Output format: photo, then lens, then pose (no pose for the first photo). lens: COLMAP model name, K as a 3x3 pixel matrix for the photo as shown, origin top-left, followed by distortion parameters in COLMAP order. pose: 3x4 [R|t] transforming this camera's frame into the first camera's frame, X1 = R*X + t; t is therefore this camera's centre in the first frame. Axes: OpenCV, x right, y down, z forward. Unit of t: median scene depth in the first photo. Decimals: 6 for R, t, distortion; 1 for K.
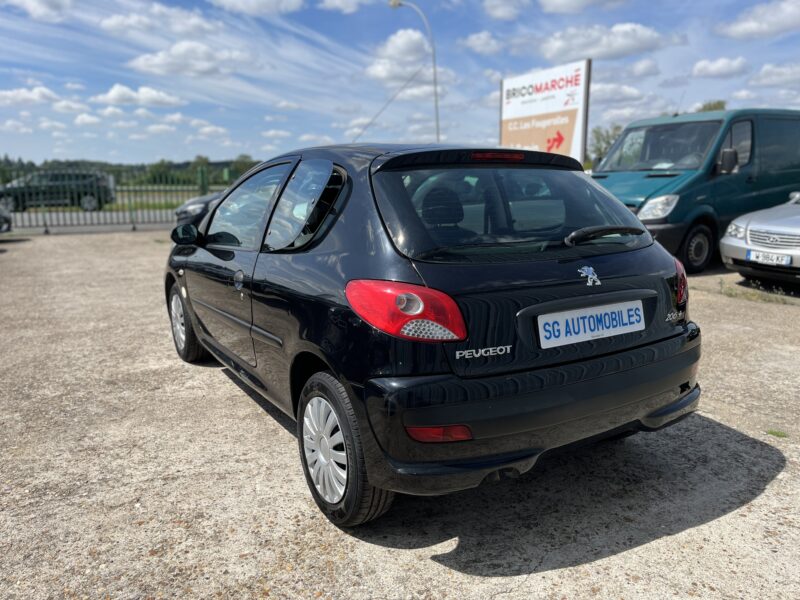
lens RADIAL K [[612.3, 0, 400.0], [0, 612.3, 300.0], [0, 0, 1]] dist [0.101074, -0.151320]
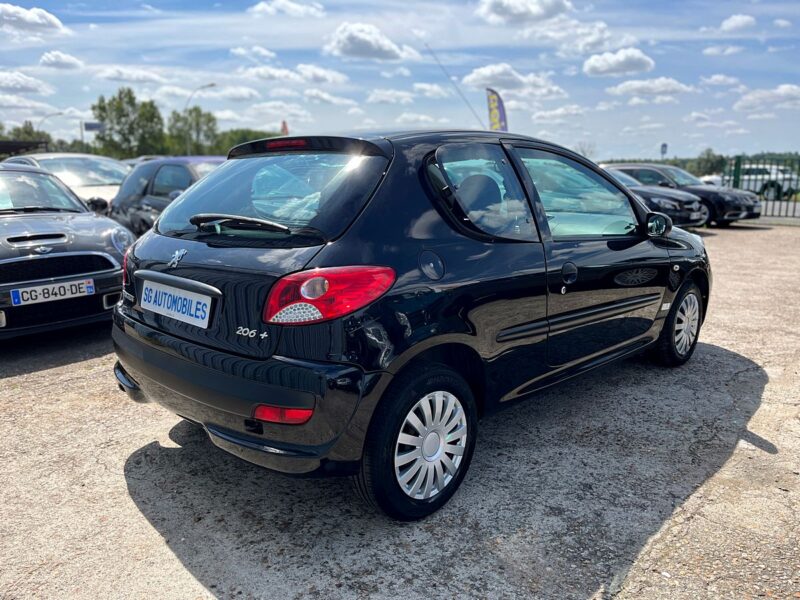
lens RADIAL K [[612.3, 0, 400.0], [0, 612.3, 300.0], [0, 0, 1]] dist [0.101074, -0.151320]
pose [[0.234078, 0.193434, -0.952780, 1.121711], [-0.178390, 0.971914, 0.153492, -0.158230], [0.955711, 0.134037, 0.262011, 0.864209]]
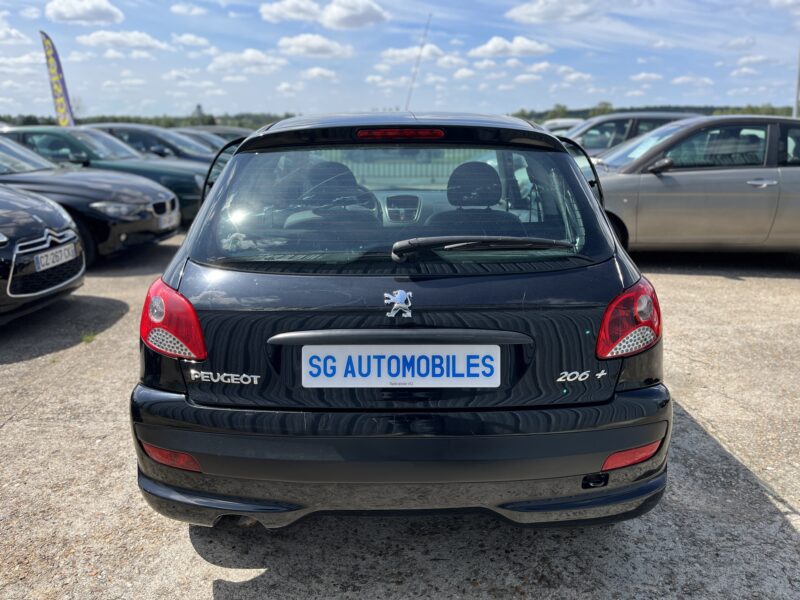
lens RADIAL K [[612.3, 0, 400.0], [0, 612.3, 300.0], [0, 0, 1]] dist [0.101074, -0.151320]
pose [[0.847806, 0.141284, -0.511139, 0.542940], [-0.100811, 0.989219, 0.106219, -0.097293], [0.520636, -0.038524, 0.852909, 0.284371]]
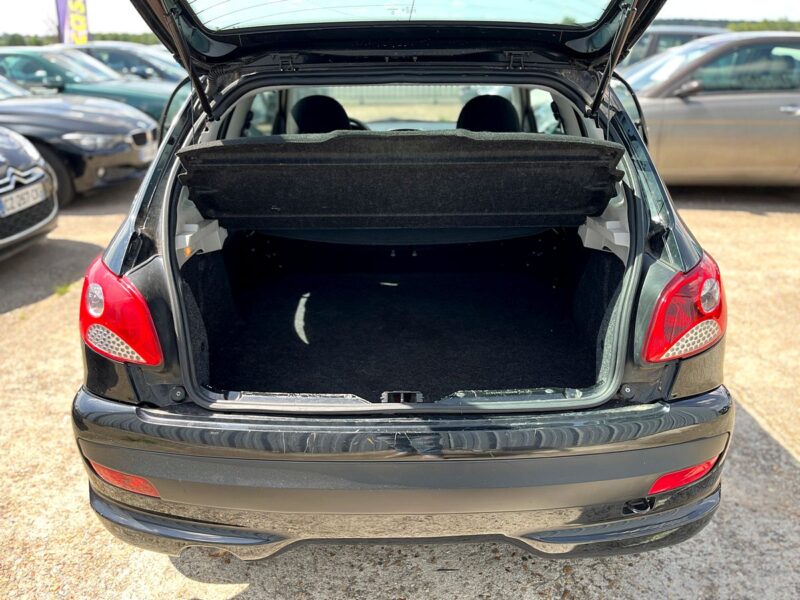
lens RADIAL K [[612.3, 0, 400.0], [0, 612.3, 300.0], [0, 0, 1]] dist [0.101074, -0.151320]
pose [[0.847617, 0.199128, -0.491826, 0.468387], [-0.096487, 0.969300, 0.226159, -0.133773], [0.521762, -0.144242, 0.840809, 0.398183]]
